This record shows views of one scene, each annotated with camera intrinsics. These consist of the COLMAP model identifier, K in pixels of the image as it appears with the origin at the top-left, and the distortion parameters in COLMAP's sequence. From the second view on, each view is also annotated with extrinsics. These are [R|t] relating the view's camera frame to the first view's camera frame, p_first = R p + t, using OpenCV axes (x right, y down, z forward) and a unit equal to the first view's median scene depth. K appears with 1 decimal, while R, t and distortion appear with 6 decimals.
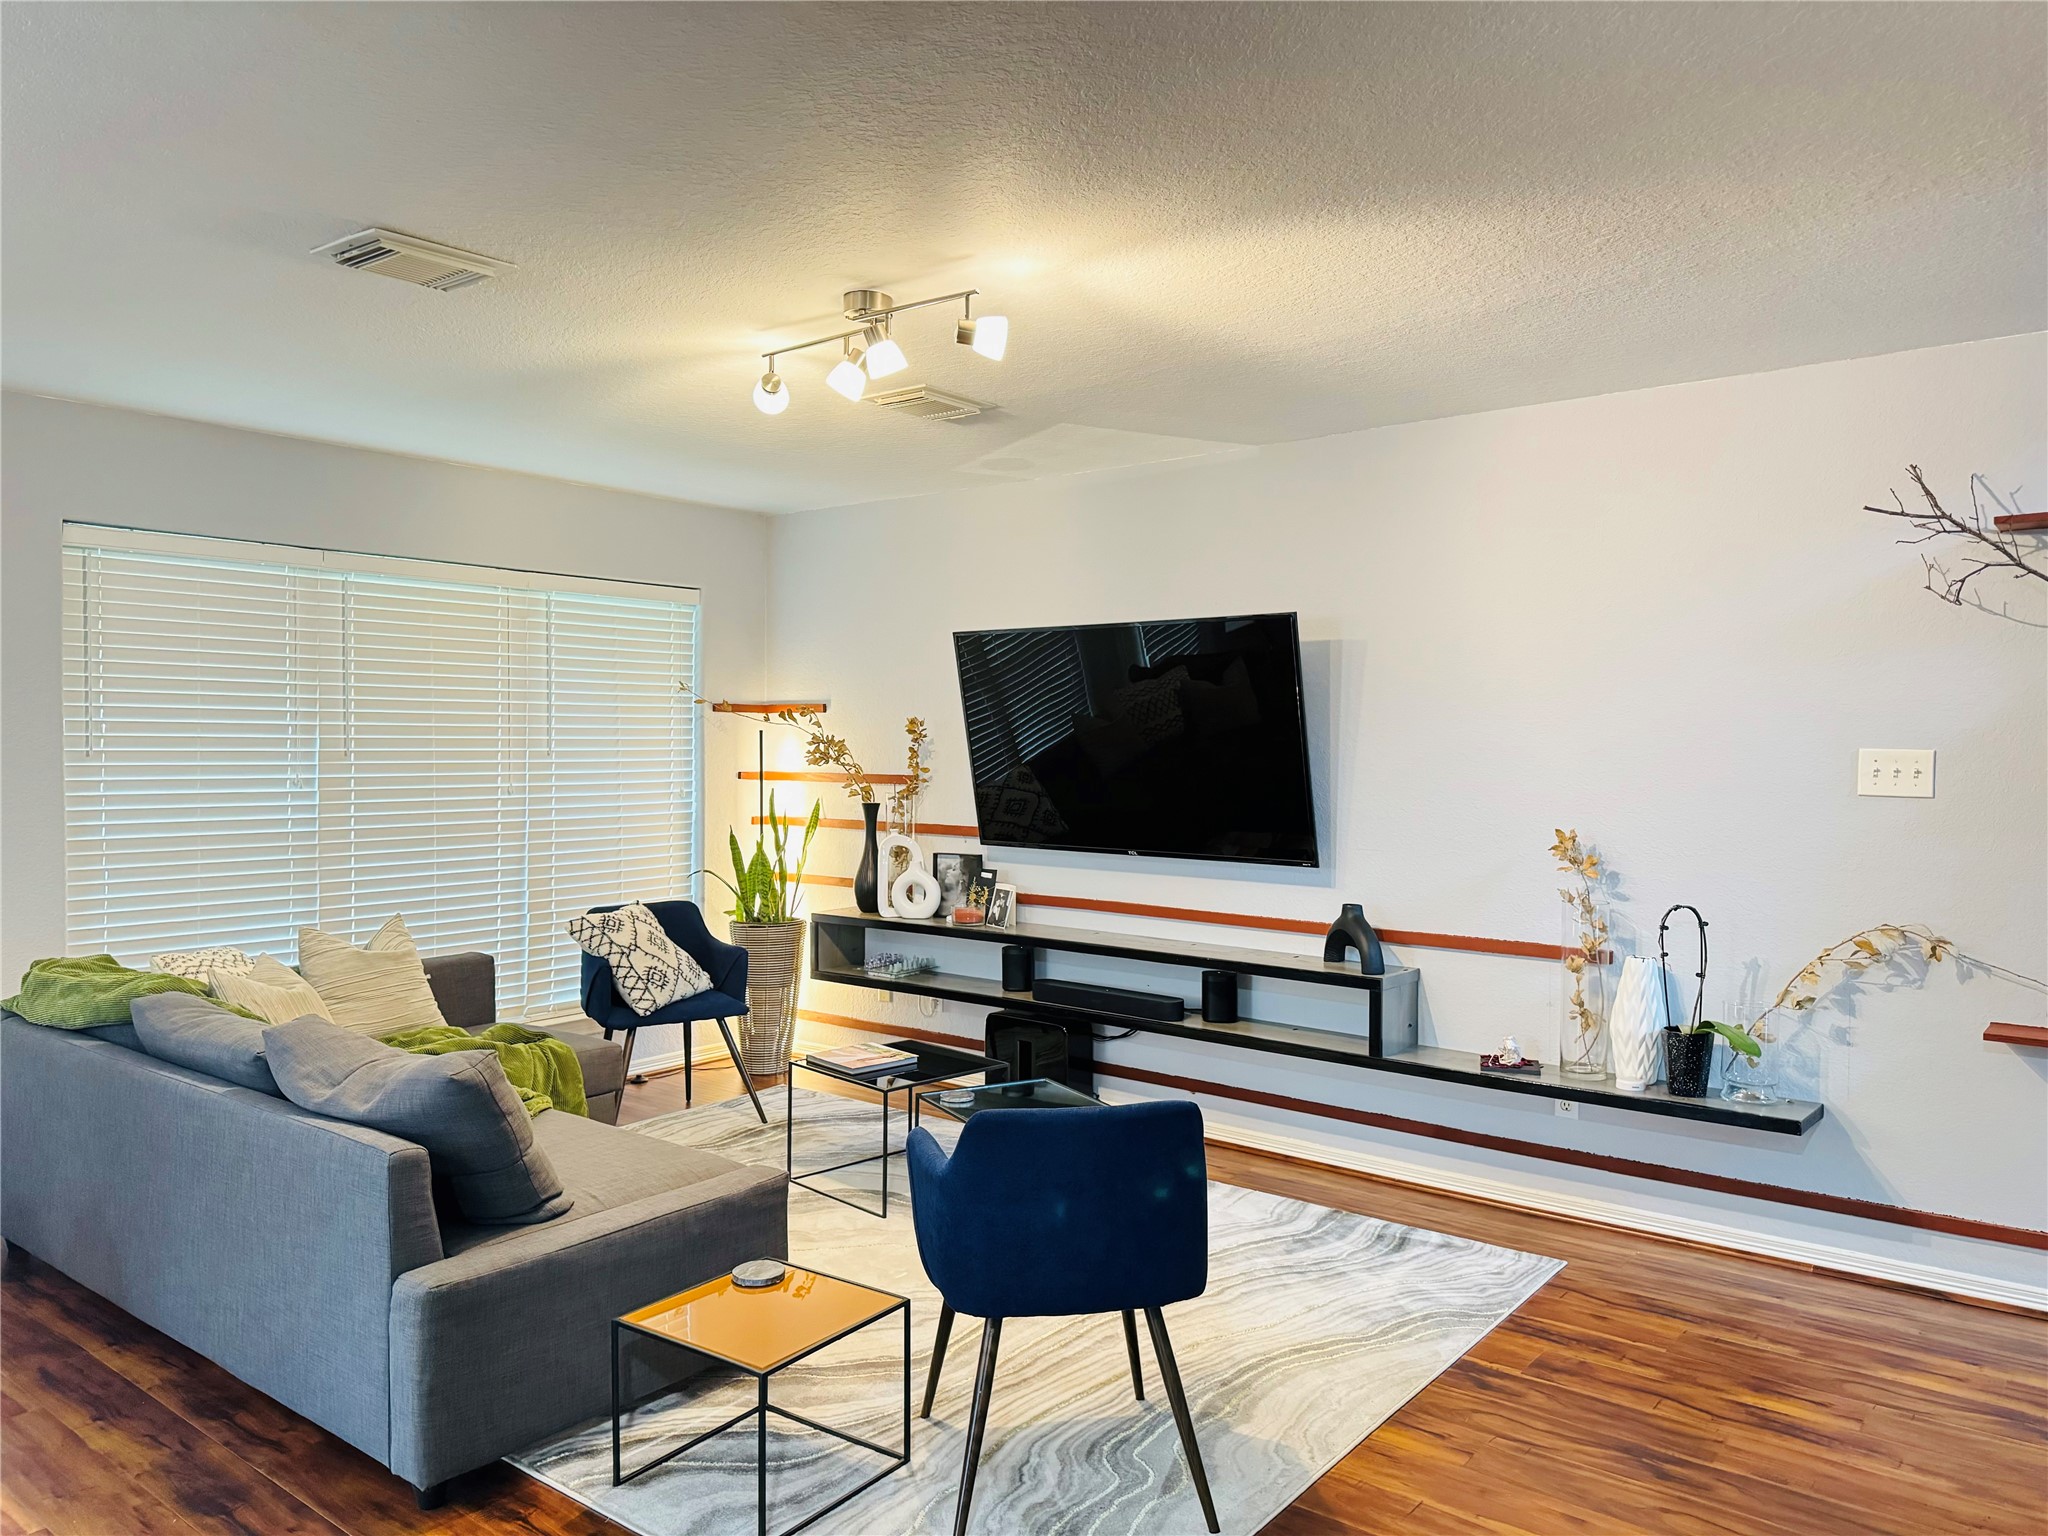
lens RADIAL K [[1431.0, 0, 1015.0], [0, 1431.0, 775.7], [0, 0, 1]] dist [0.041500, -0.041827]
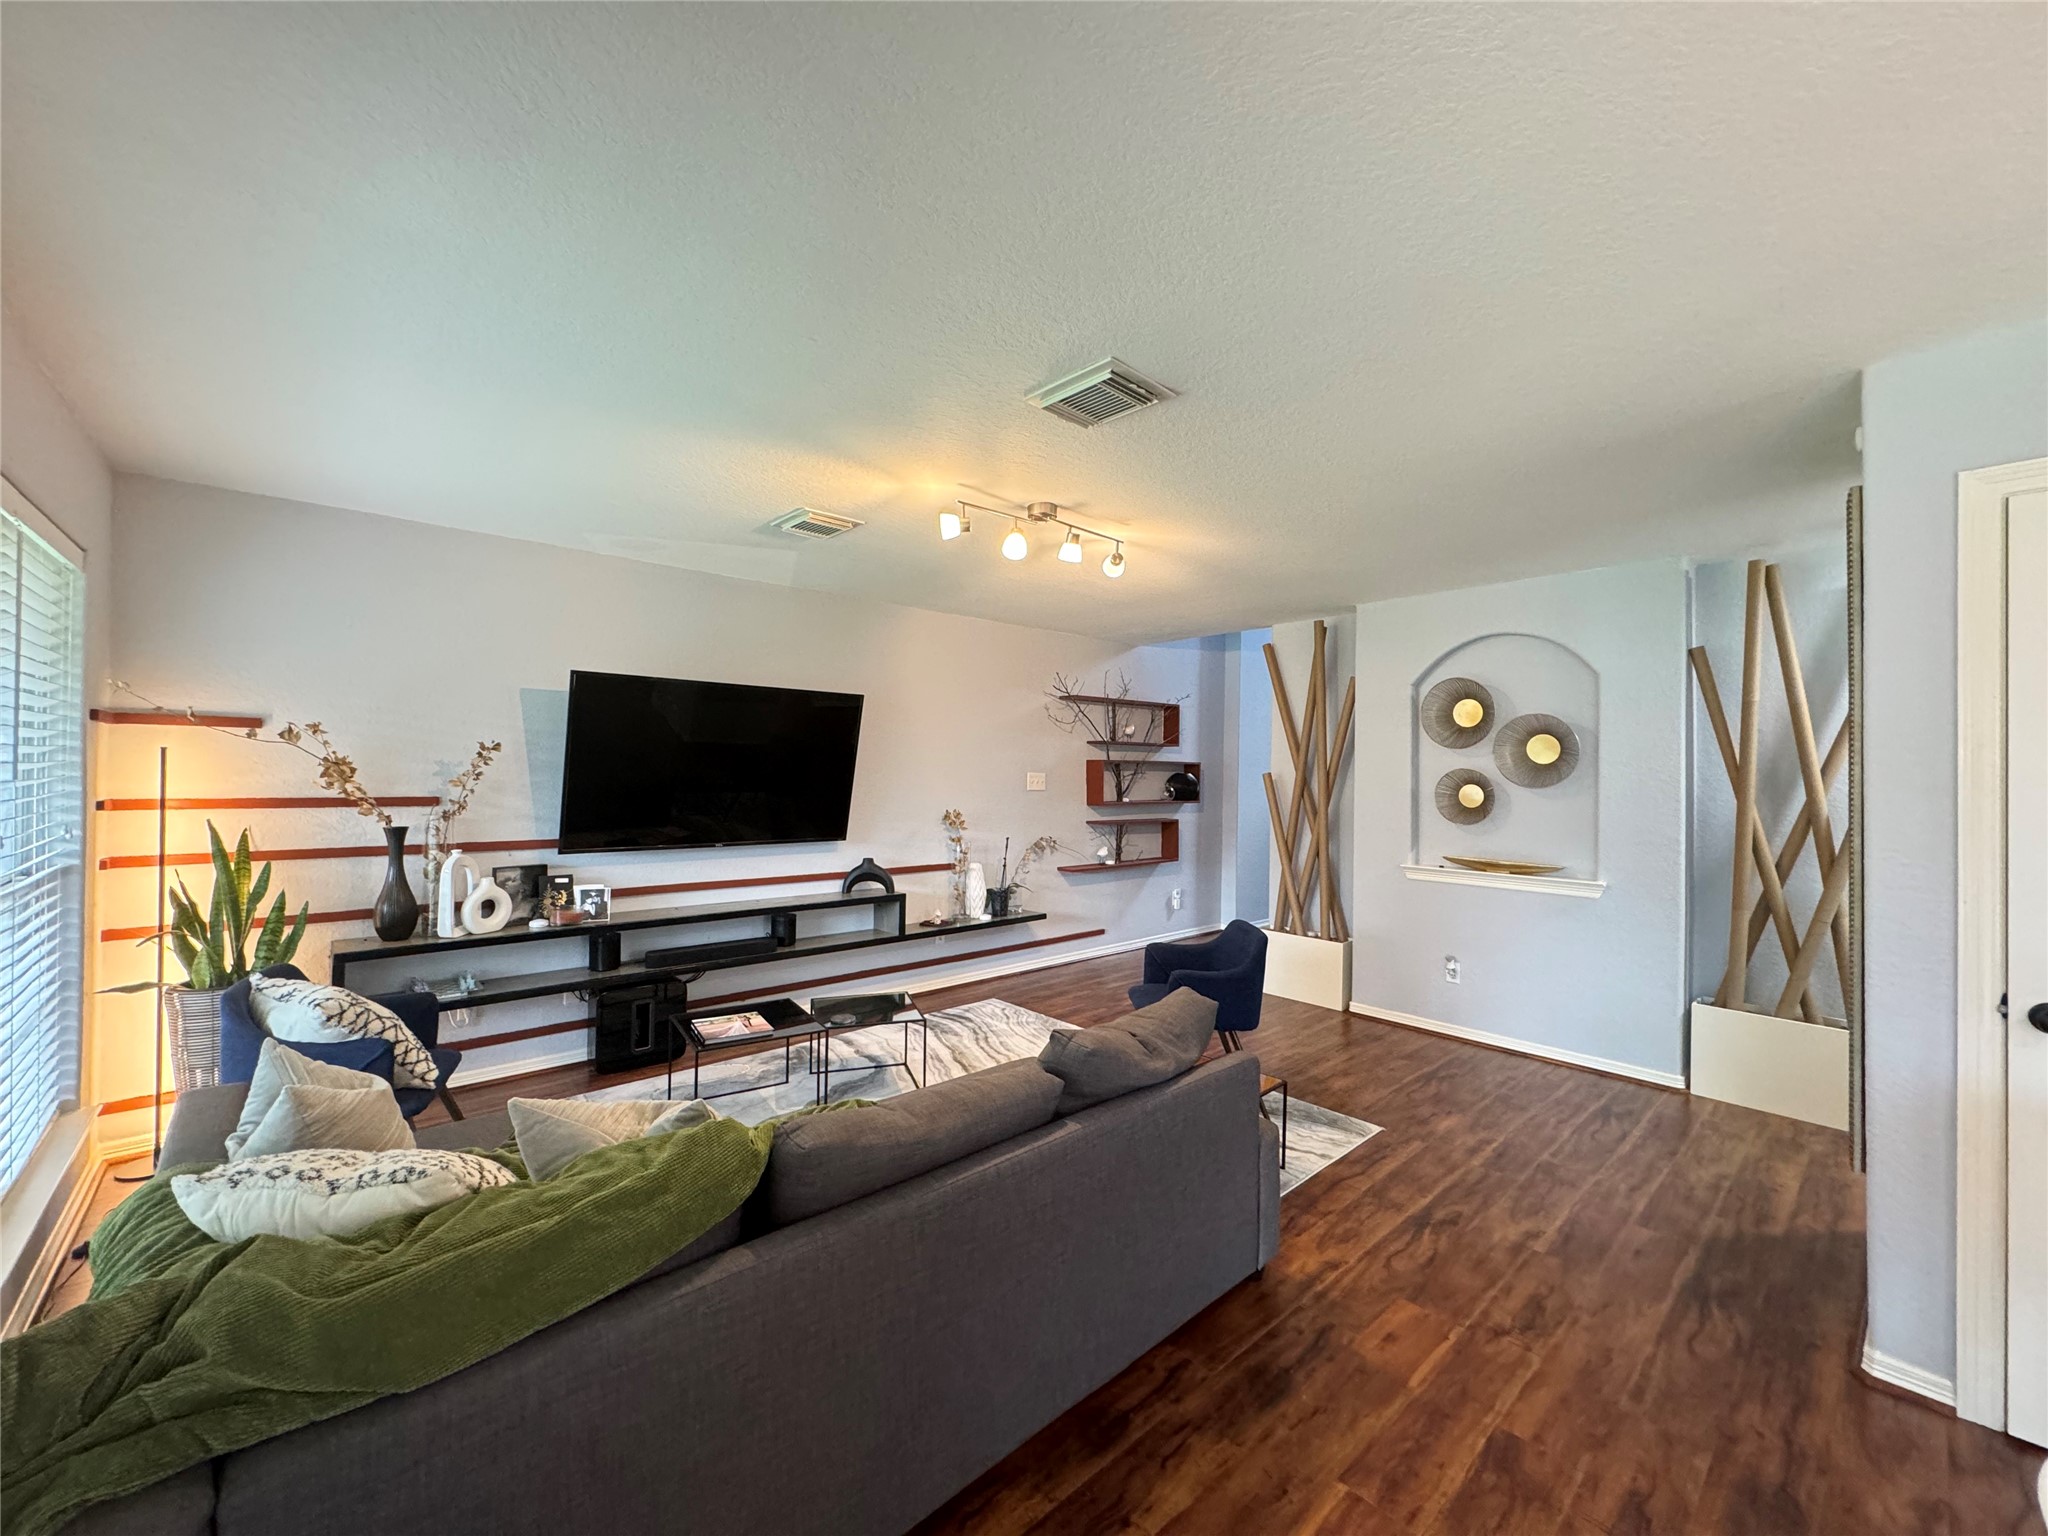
lens RADIAL K [[817.6, 0, 1020.4], [0, 817.6, 762.5], [0, 0, 1]] dist [-0.004799, 0.001246]
pose [[0.151603, 0.010399, 0.988387, -0.733402], [0.012823, 0.999840, -0.012486, -0.015653], [-0.988358, 0.014567, 0.151446, 0.625425]]
